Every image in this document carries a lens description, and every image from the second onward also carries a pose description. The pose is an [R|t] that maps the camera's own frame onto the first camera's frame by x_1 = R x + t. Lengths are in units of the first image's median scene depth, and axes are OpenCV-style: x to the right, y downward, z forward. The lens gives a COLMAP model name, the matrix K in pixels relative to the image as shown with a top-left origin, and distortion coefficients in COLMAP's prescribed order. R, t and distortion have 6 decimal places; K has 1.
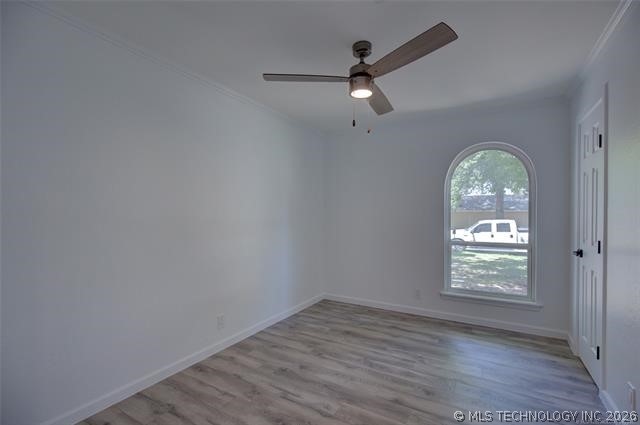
lens RADIAL K [[285.9, 0, 321.3], [0, 285.9, 216.7], [0, 0, 1]] dist [-0.000266, -0.000079]
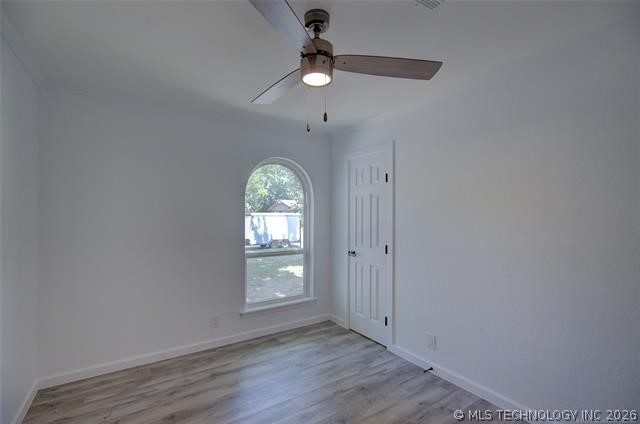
lens RADIAL K [[296.0, 0, 321.9], [0, 296.0, 218.5], [0, 0, 1]] dist [0.001136, 0.000364]
pose [[0.435049, -0.009272, 0.900359, -0.342991], [0.000174, 0.999948, 0.010214, -0.044880], [-0.900407, -0.004287, 0.435028, 0.402030]]
